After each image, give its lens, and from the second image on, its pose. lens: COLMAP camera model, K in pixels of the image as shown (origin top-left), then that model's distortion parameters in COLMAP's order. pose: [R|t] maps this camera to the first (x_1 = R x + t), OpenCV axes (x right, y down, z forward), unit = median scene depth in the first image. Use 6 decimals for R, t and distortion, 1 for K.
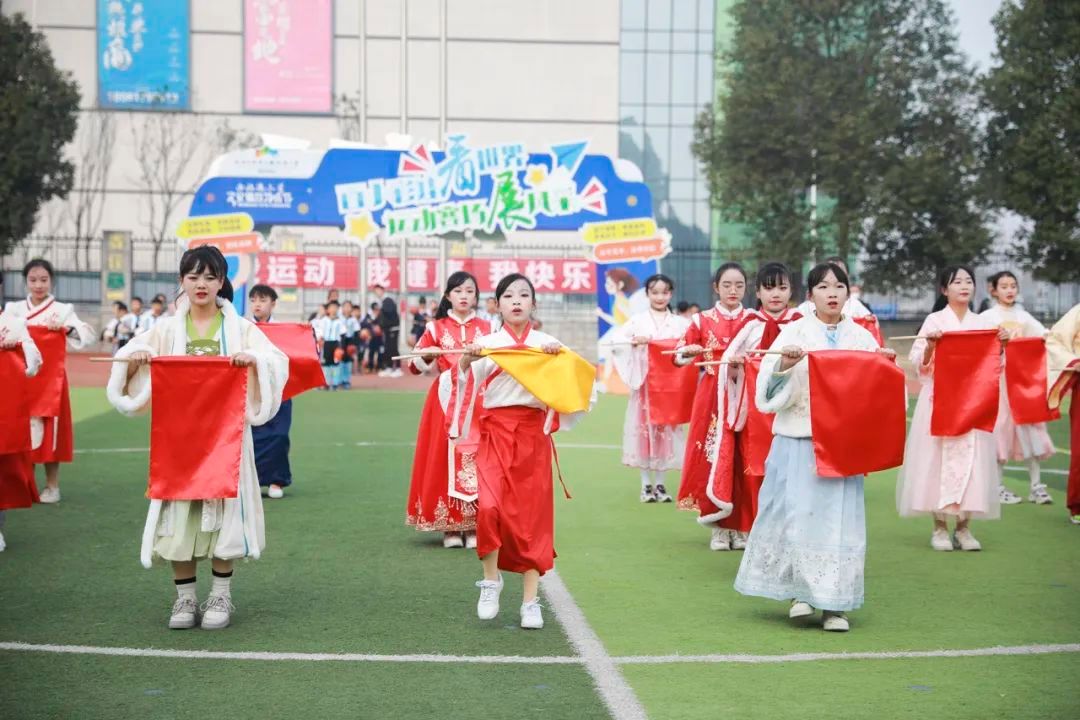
lens RADIAL K [[2487.4, 0, 540.0], [0, 2487.4, 360.0], [0, 0, 1]] dist [0.568451, 0.234348]
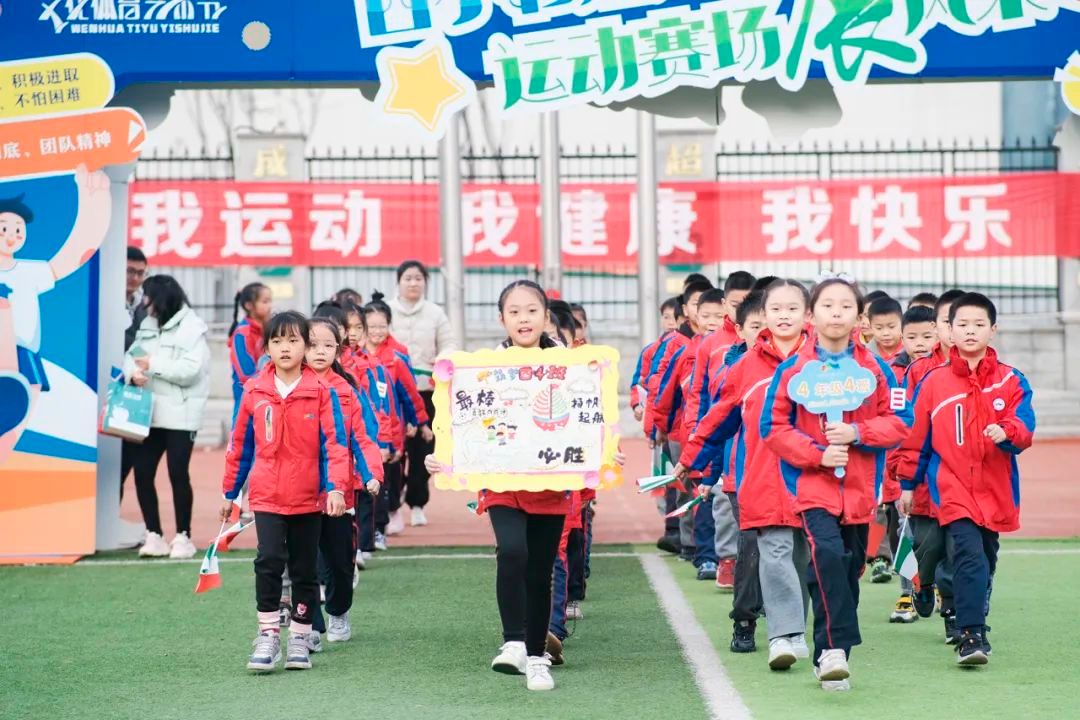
lens RADIAL K [[5286.1, 0, 540.0], [0, 5286.1, 360.0], [0, 0, 1]] dist [0.650183, 13.421627]
pose [[0.998051, -0.023777, -0.057689, -0.013639], [0.023222, 0.999677, -0.010281, -0.006897], [0.057914, 0.008921, 0.998282, 0.262673]]
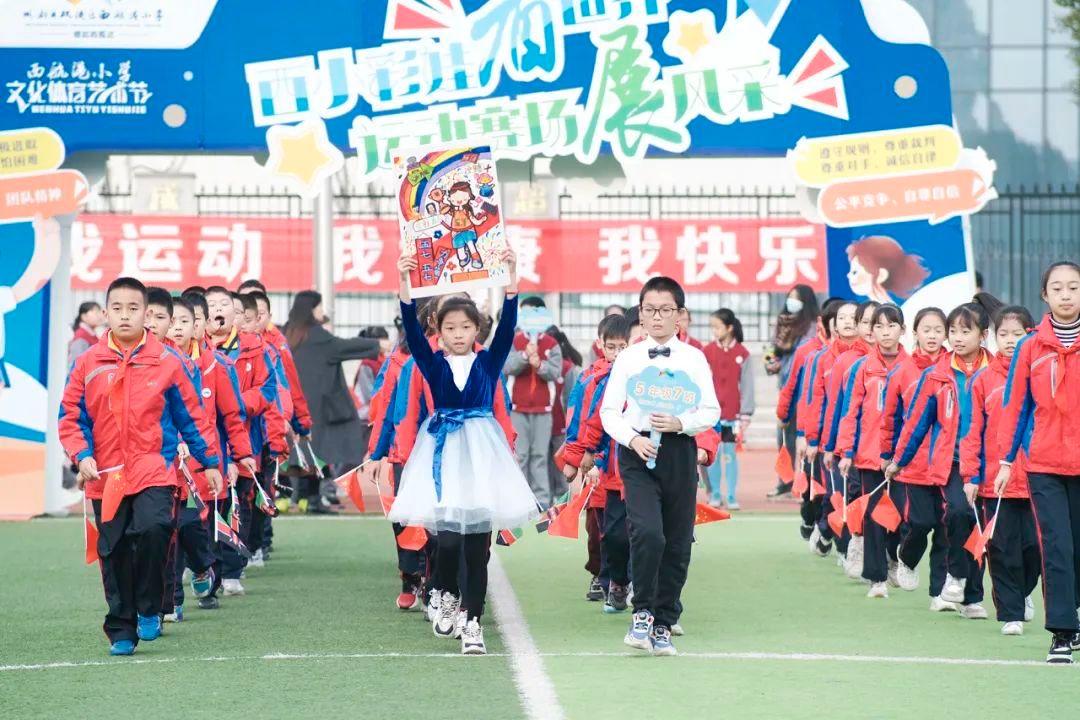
lens RADIAL K [[5286.1, 0, 540.0], [0, 5286.1, 360.0], [0, 0, 1]] dist [0.650183, 13.421627]
pose [[0.999367, -0.012310, -0.033374, 0.002620], [0.011830, 0.999824, -0.014544, -0.001742], [0.033547, 0.014140, 0.999337, 0.045140]]
